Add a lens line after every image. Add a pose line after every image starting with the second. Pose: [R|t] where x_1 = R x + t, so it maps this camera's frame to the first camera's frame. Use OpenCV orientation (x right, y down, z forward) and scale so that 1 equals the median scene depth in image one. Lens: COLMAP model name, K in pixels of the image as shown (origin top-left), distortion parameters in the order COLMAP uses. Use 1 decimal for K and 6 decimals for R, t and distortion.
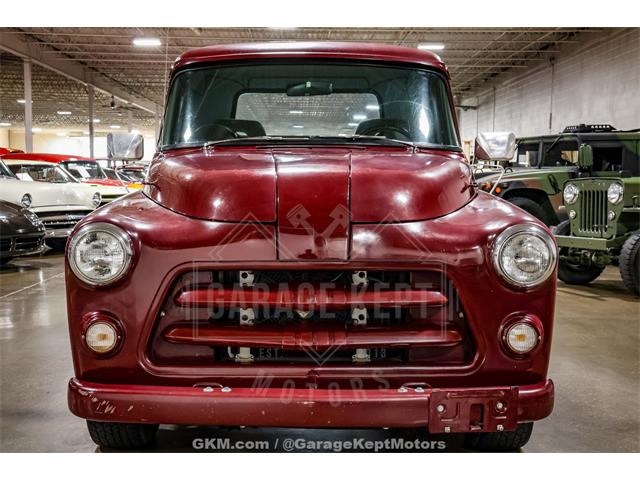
lens RADIAL K [[893.1, 0, 307.3], [0, 893.1, 239.2], [0, 0, 1]] dist [0.119292, 0.116570]
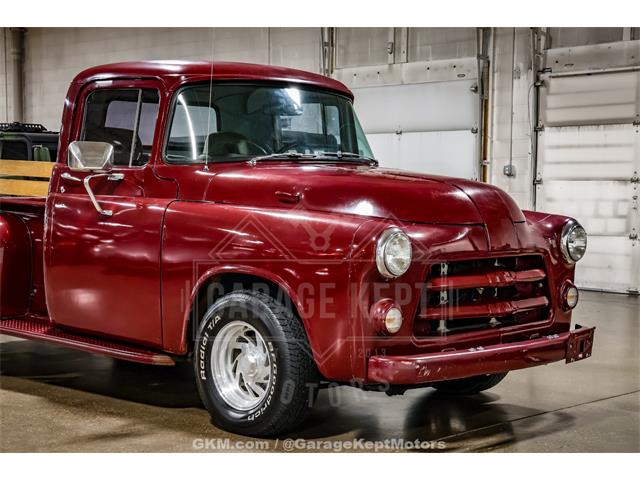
lens RADIAL K [[1110.2, 0, 320.0], [0, 1110.2, 240.0], [0, 0, 1]] dist [0.177681, 0.191793]
pose [[0.718822, -0.034148, 0.694355, -0.960697], [0.043463, 0.999046, 0.004137, -0.008685], [-0.693834, 0.027205, 0.719621, -0.032157]]
